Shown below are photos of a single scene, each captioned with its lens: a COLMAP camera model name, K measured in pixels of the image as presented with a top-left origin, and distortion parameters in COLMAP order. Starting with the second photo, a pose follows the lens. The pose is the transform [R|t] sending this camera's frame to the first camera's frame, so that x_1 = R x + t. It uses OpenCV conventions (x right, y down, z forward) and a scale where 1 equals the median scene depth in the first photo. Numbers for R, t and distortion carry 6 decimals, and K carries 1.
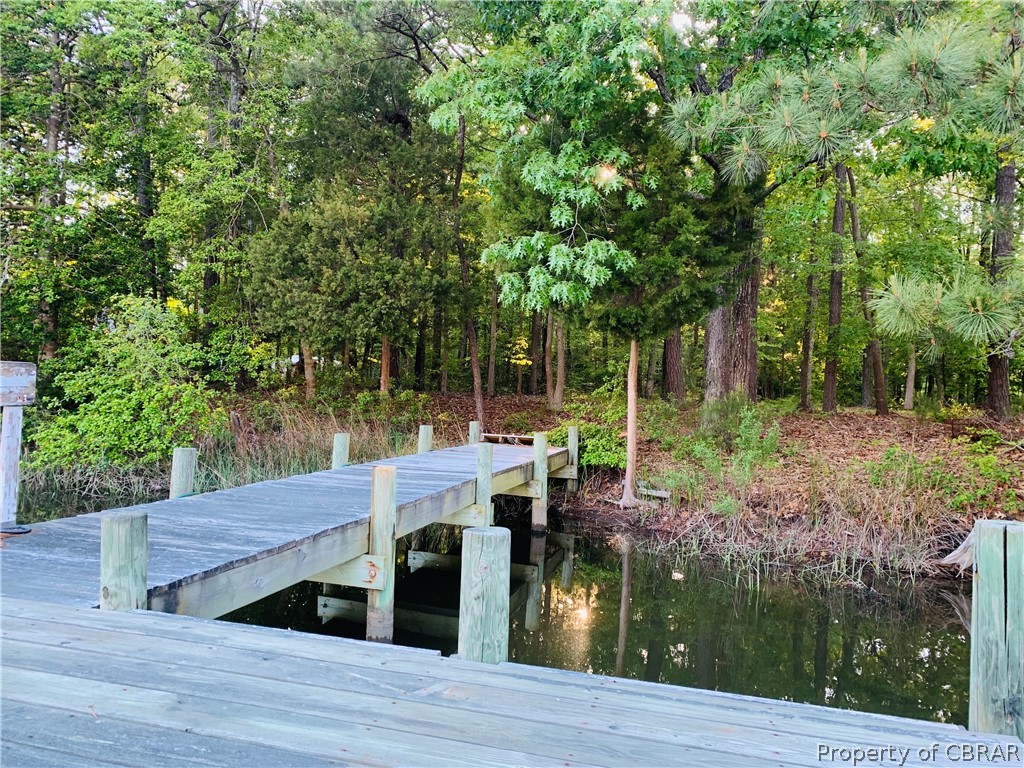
lens RADIAL K [[781.5, 0, 515.2], [0, 781.5, 374.4], [0, 0, 1]] dist [0.063310, -0.094710]
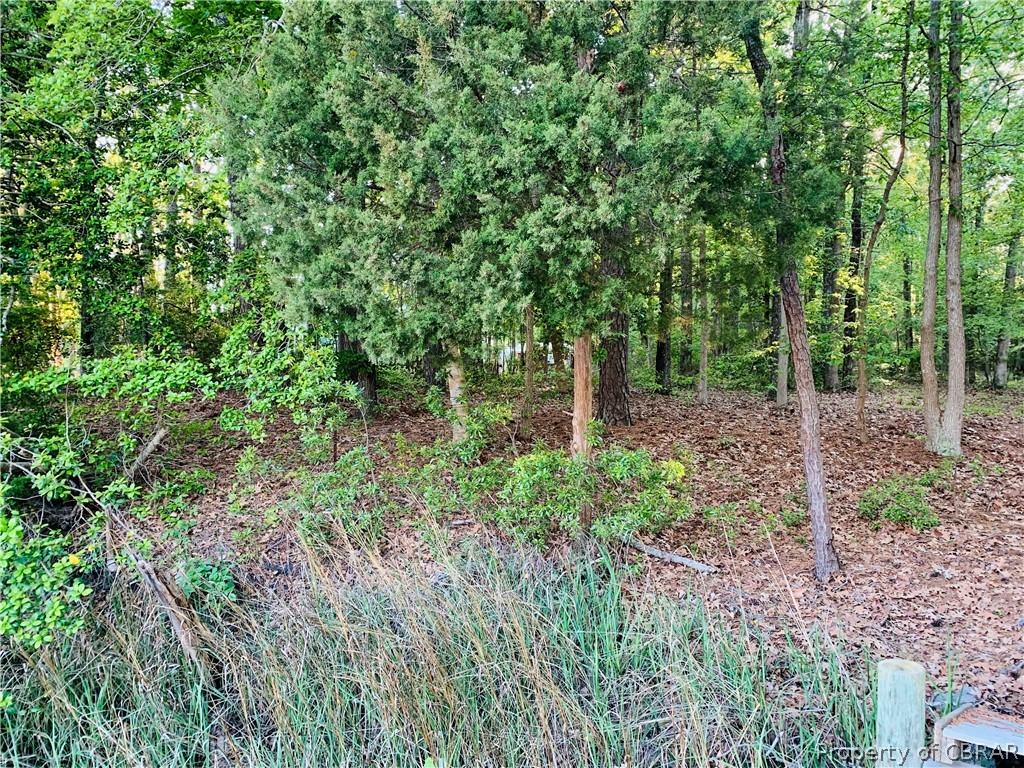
lens RADIAL K [[780.9, 0, 513.8], [0, 780.9, 375.5], [0, 0, 1]] dist [0.059746, -0.060656]
pose [[0.951015, -0.021349, -0.308405, -0.081693], [0.029569, 0.999321, 0.022001, -0.033845], [0.307726, -0.030042, 0.951001, 0.690376]]
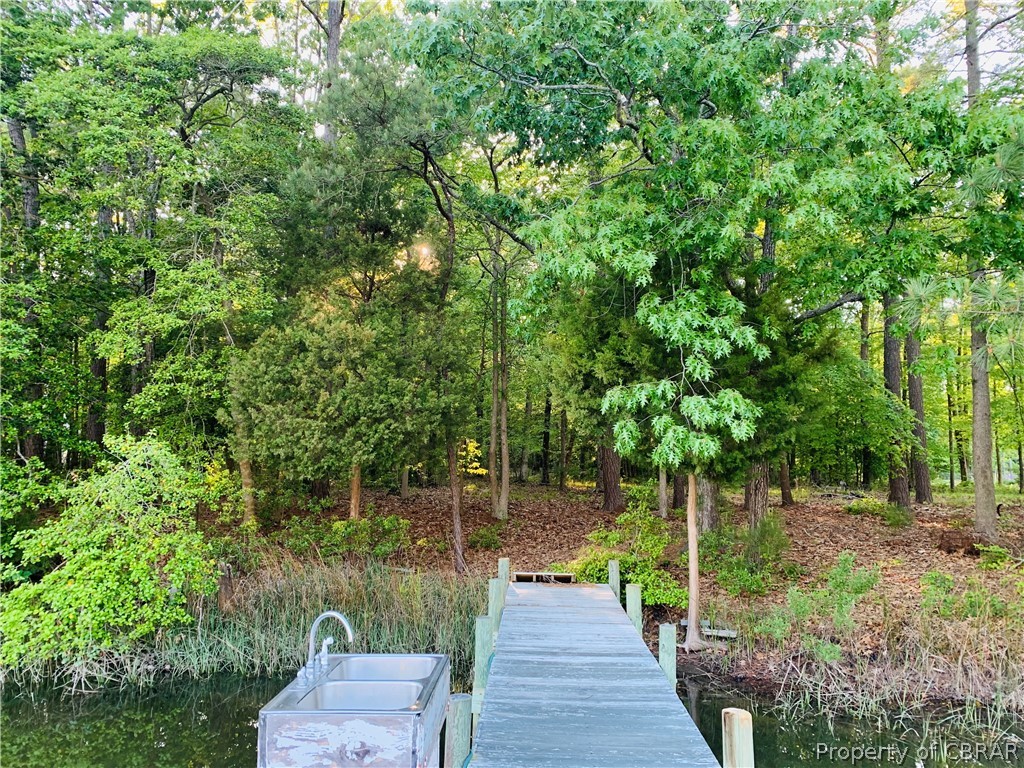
lens RADIAL K [[780.9, 0, 513.8], [0, 780.9, 375.5], [0, 0, 1]] dist [0.059746, -0.060656]
pose [[0.974330, -0.005348, 0.225061, -0.232193], [0.025087, 0.996070, -0.084938, -0.071501], [-0.223723, 0.088403, 0.970635, 0.070695]]
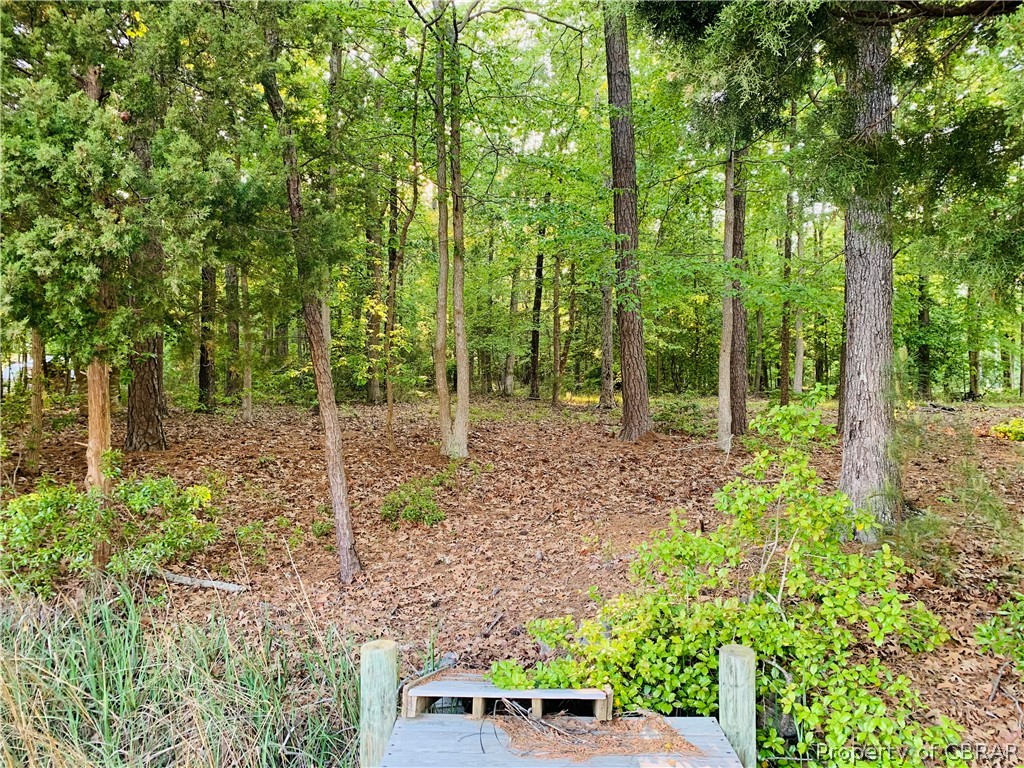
lens RADIAL K [[784.6, 0, 508.4], [0, 784.6, 370.6], [0, 0, 1]] dist [0.022931, -0.002951]
pose [[0.973070, -0.038454, 0.227279, -0.062253], [0.035265, 0.999215, 0.018075, -0.040498], [-0.227795, -0.009573, 0.973662, 0.664497]]
